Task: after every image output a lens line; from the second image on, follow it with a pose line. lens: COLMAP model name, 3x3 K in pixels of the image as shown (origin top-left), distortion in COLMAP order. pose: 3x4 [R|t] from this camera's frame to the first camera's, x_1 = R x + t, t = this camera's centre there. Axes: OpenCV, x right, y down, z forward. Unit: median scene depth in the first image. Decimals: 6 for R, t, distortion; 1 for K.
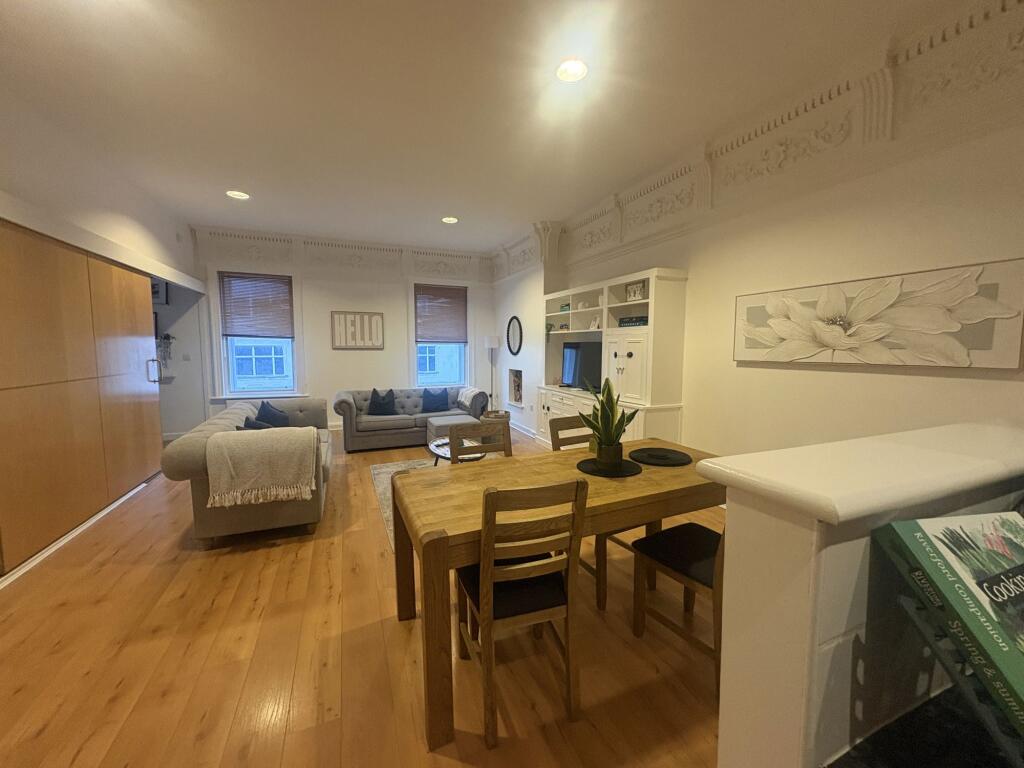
lens RADIAL K [[407.3, 0, 511.0], [0, 407.3, 383.1], [0, 0, 1]] dist [-0.000760, 0.000046]
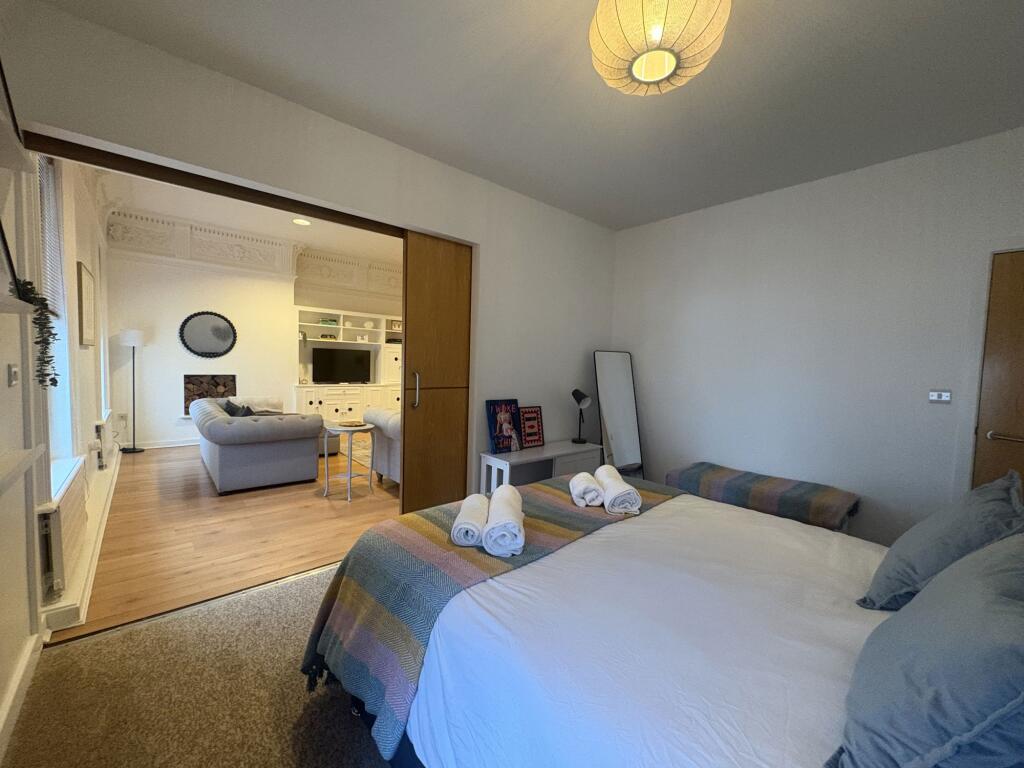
lens RADIAL K [[407.3, 0, 511.0], [0, 407.3, 383.1], [0, 0, 1]] dist [-0.000760, 0.000046]
pose [[-0.328141, -0.063855, 0.942468, -1.251770], [0.051089, 0.995053, 0.085205, -0.070312], [-0.943246, 0.076109, -0.323255, 0.859804]]
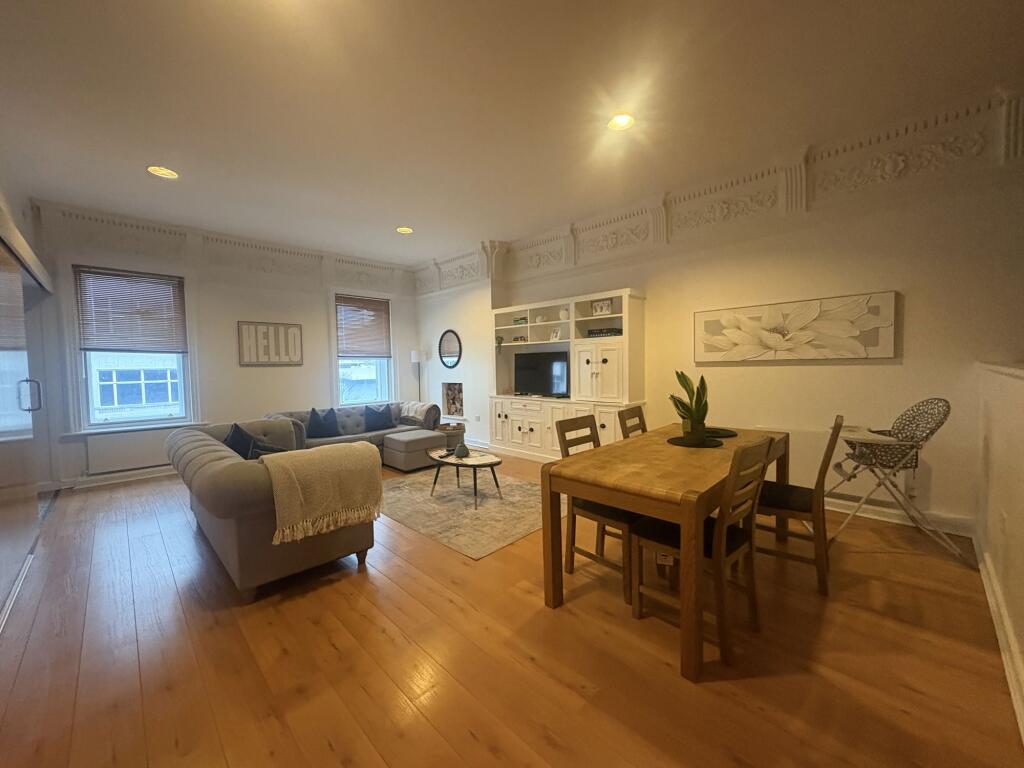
lens RADIAL K [[407.3, 0, 511.0], [0, 407.3, 383.1], [0, 0, 1]] dist [-0.000760, 0.000046]
pose [[0.926634, -0.035963, 0.374242, -0.288806], [0.053821, 0.997851, -0.037372, 0.016716], [-0.372093, 0.054773, 0.926578, 0.018313]]
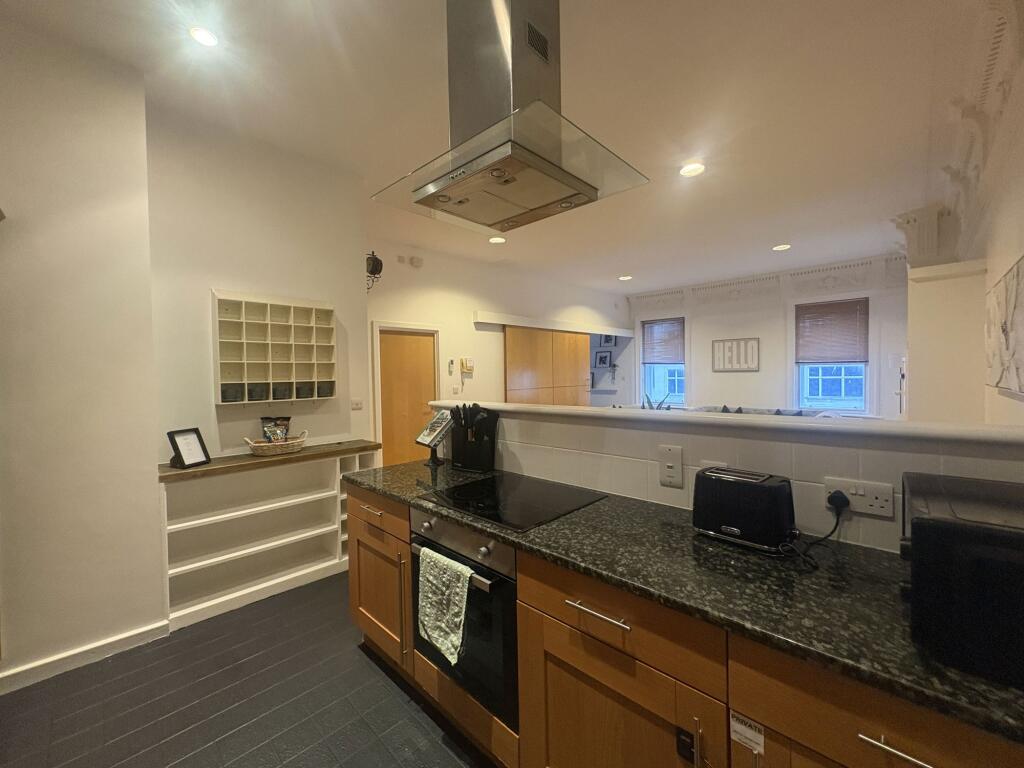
lens RADIAL K [[407.3, 0, 511.0], [0, 407.3, 383.1], [0, 0, 1]] dist [-0.000760, 0.000046]
pose [[0.394027, 0.013815, -0.918995, 0.533068], [-0.061993, 0.998009, -0.011577, 0.001355], [0.917006, 0.061533, 0.394099, -0.024688]]
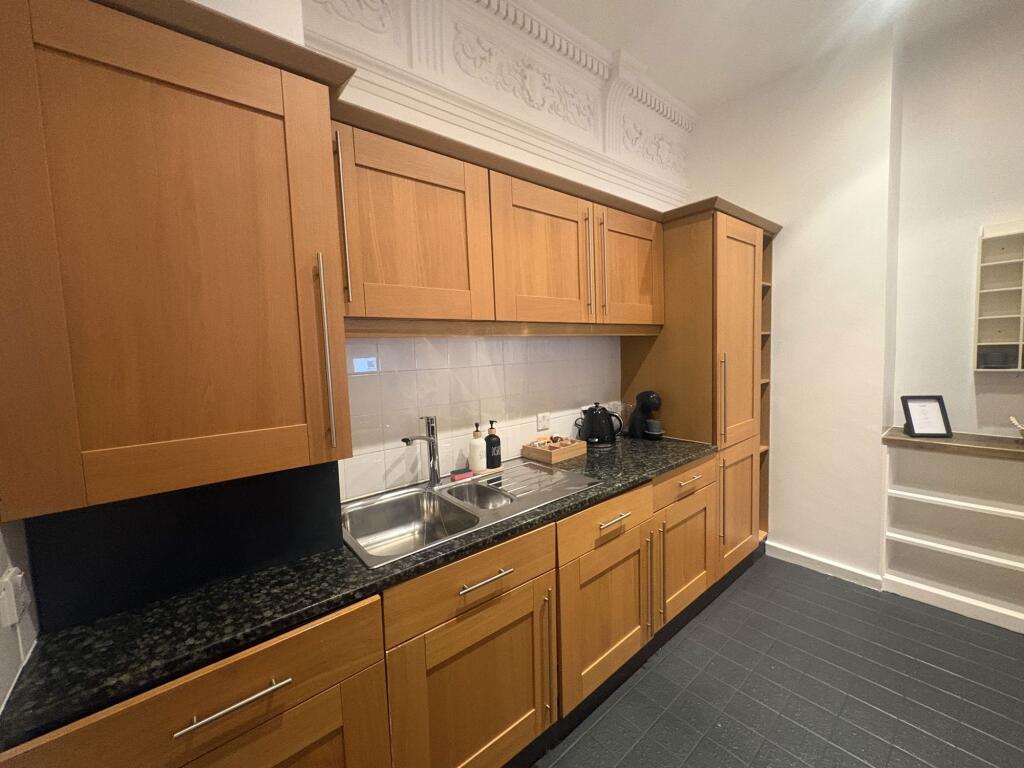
lens RADIAL K [[407.3, 0, 511.0], [0, 407.3, 383.1], [0, 0, 1]] dist [-0.000760, 0.000046]
pose [[-0.950677, 0.062142, -0.303894, 0.504009], [0.013464, 0.987070, 0.159721, -0.015066], [0.309890, 0.147752, -0.939222, 0.082758]]
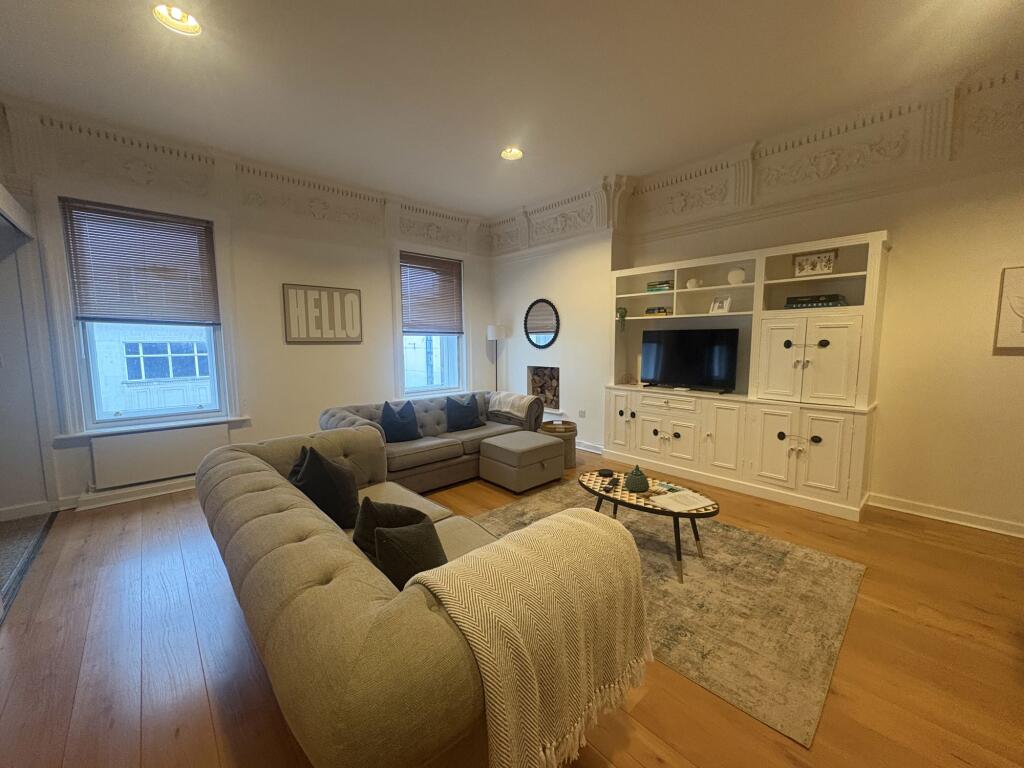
lens RADIAL K [[407.3, 0, 511.0], [0, 407.3, 383.1], [0, 0, 1]] dist [-0.000760, 0.000046]
pose [[0.941447, -0.042973, 0.334411, -0.395475], [0.038701, 0.999062, 0.019430, -0.023439], [-0.334932, -0.005351, 0.942227, 0.339643]]
